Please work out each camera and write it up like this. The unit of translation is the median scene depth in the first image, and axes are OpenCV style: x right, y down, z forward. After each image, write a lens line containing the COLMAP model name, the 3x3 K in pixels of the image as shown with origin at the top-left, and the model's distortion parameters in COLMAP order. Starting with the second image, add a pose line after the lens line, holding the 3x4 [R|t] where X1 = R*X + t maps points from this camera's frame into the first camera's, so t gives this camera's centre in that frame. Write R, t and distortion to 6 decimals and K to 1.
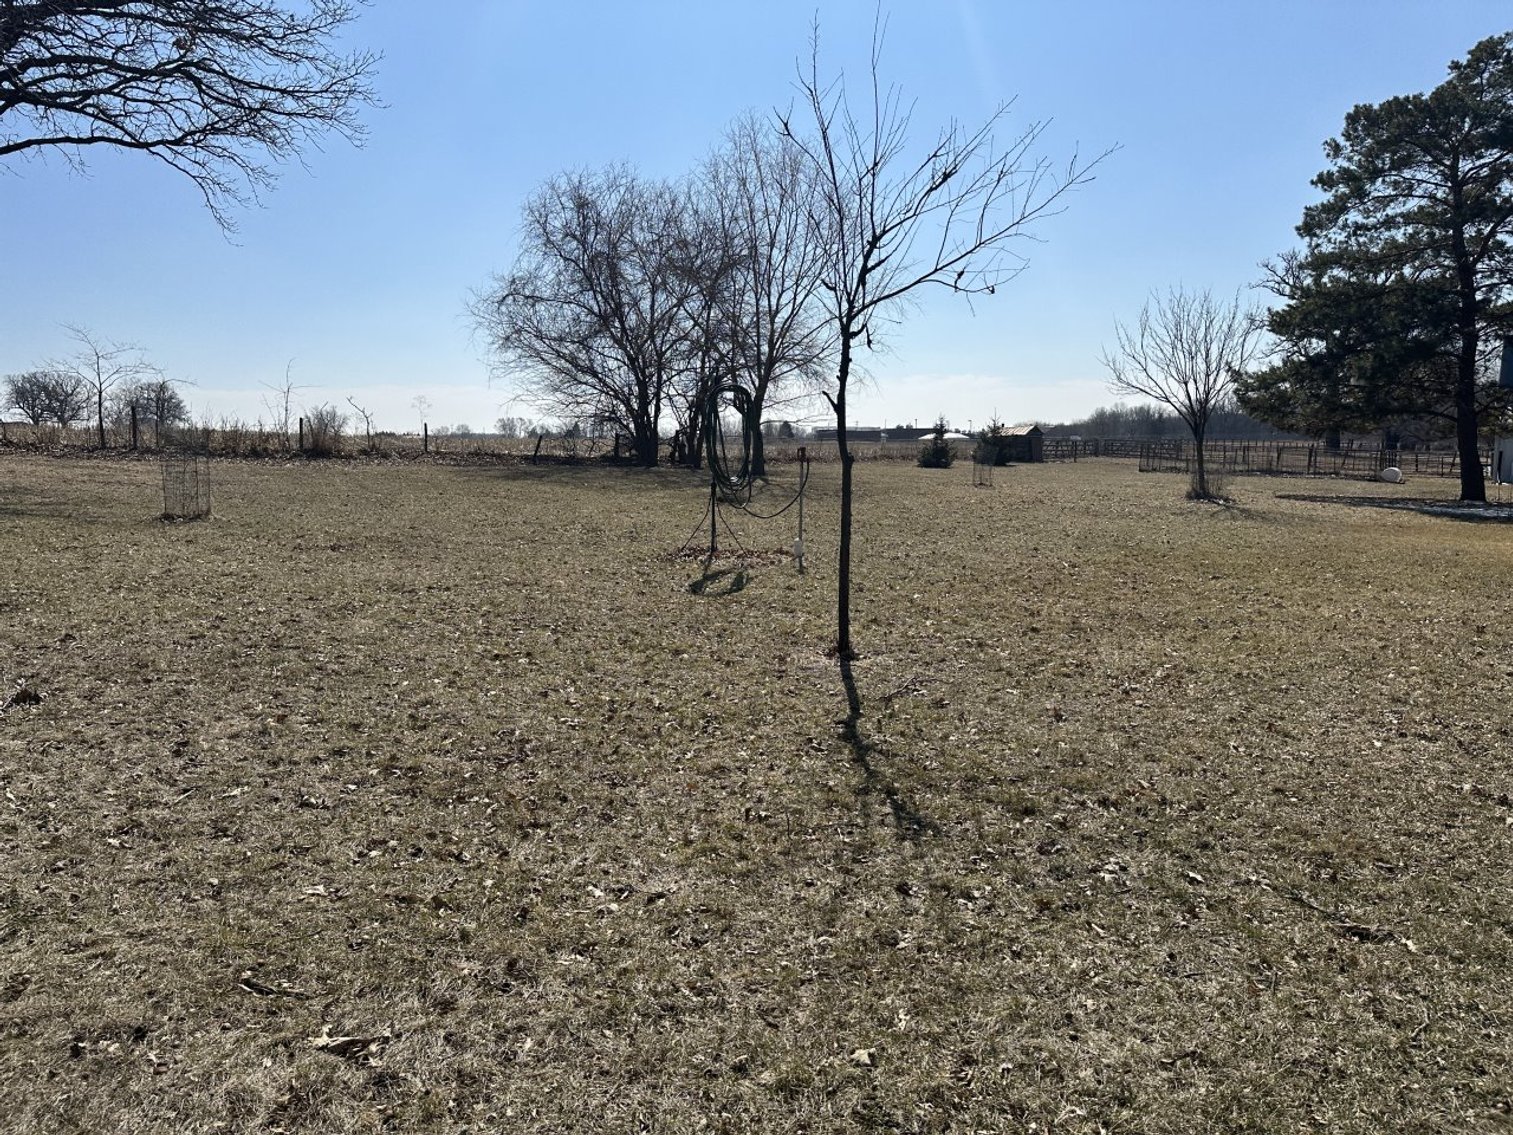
lens RADIAL K [[1059.9, 0, 745.3], [0, 1059.9, 563.6], [0, 0, 1]] dist [0.066380, -0.092507]
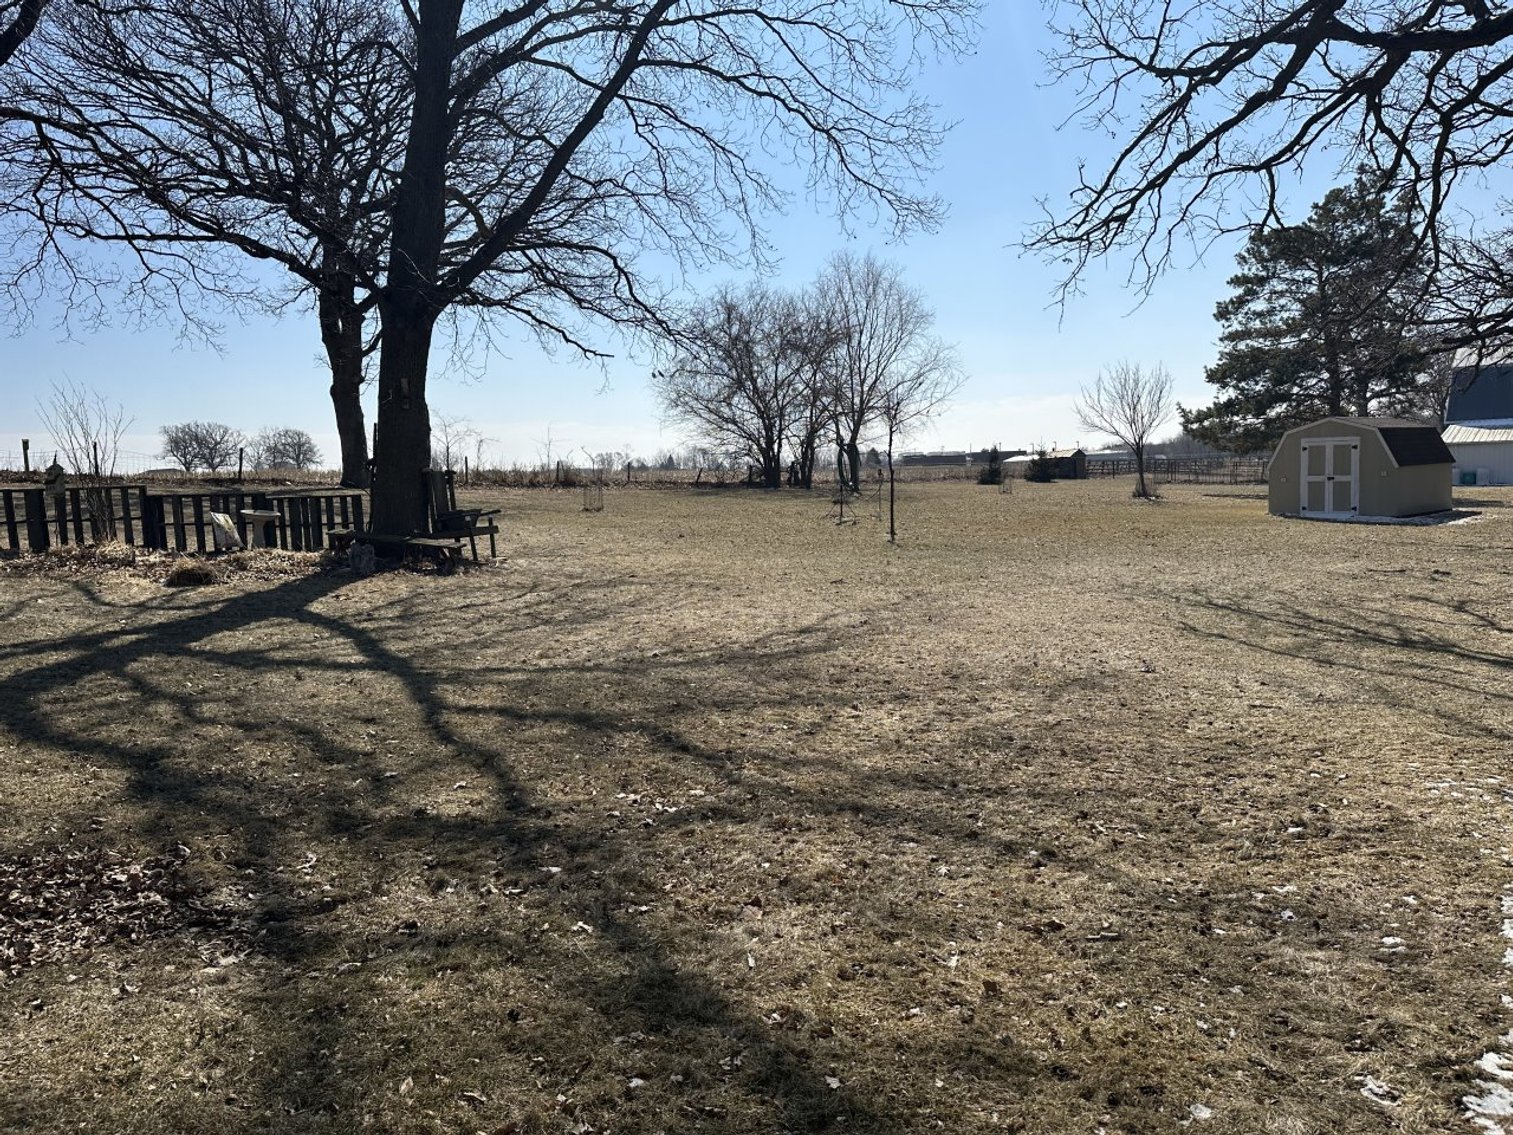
lens RADIAL K [[1293.0, 0, 755.1], [0, 1293.0, 598.4], [0, 0, 1]] dist [0.089582, -0.206094]
pose [[0.998227, -0.021155, -0.055632, -0.029883], [0.020255, 0.999655, -0.016696, 0.095731], [0.055966, 0.015540, 0.998312, -0.819327]]
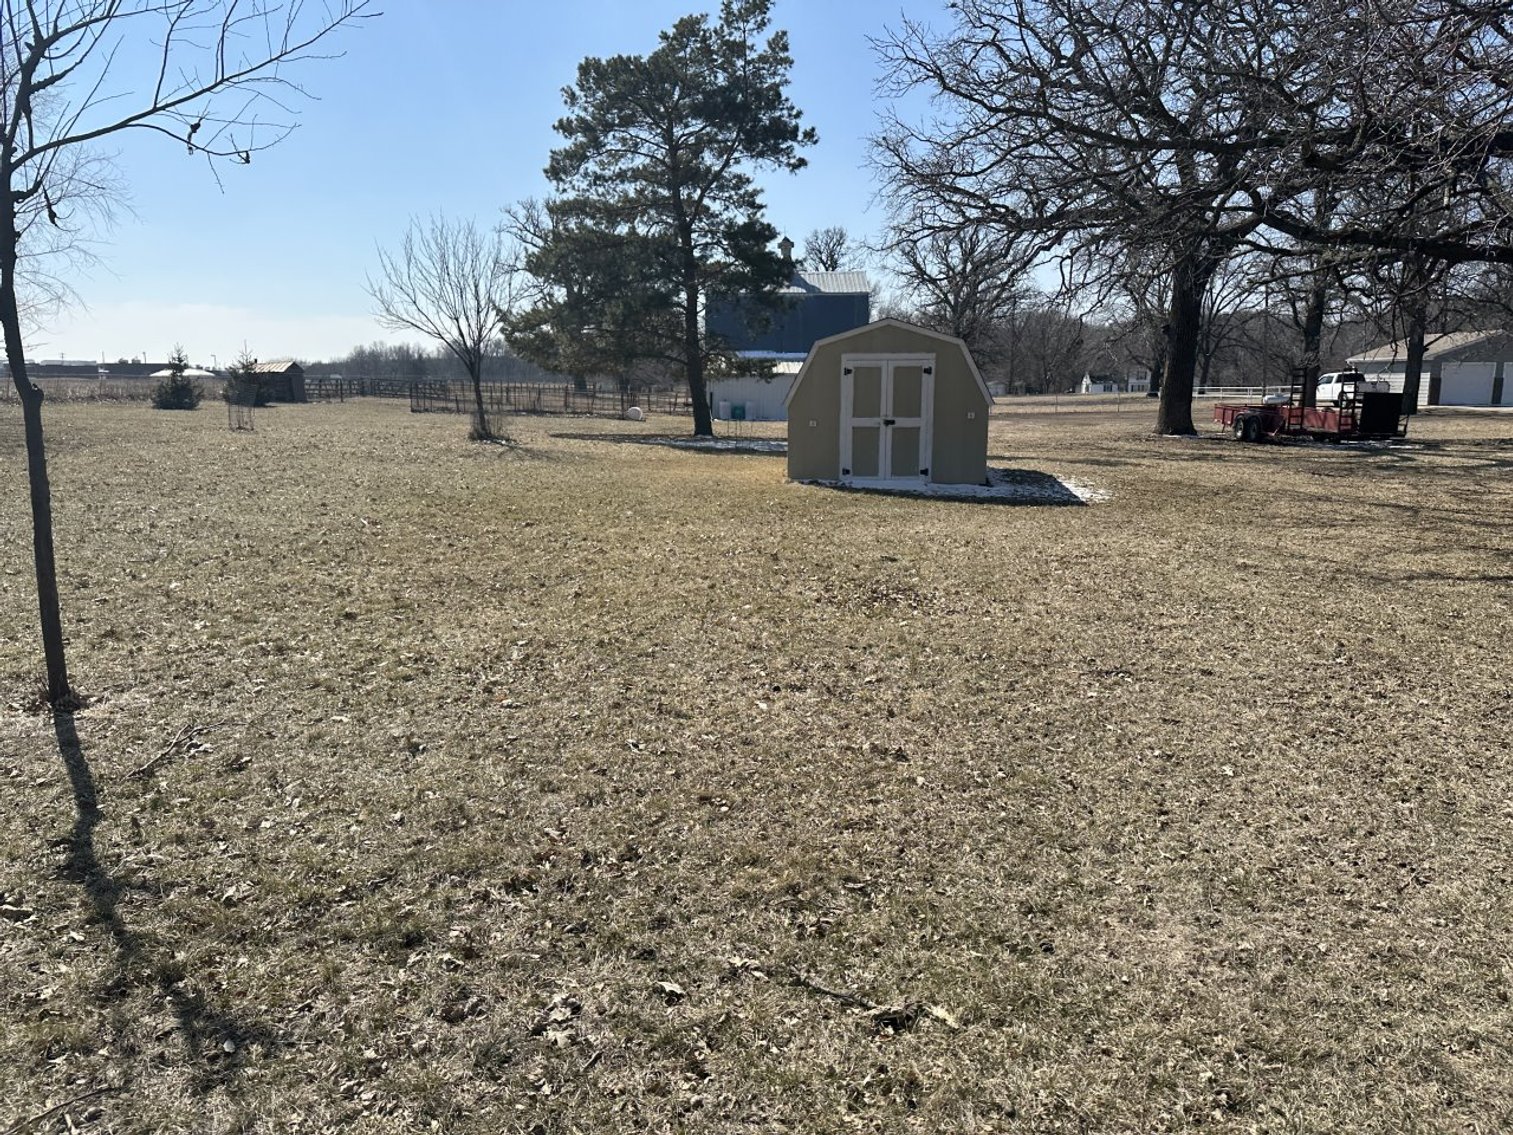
lens RADIAL K [[1059.9, 0, 745.3], [0, 1059.9, 563.6], [0, 0, 1]] dist [0.066380, -0.092507]
pose [[0.789237, -0.098926, 0.606068, 0.009760], [0.065893, 0.994883, 0.076583, -0.005298], [-0.610543, -0.020506, 0.791717, 0.066037]]
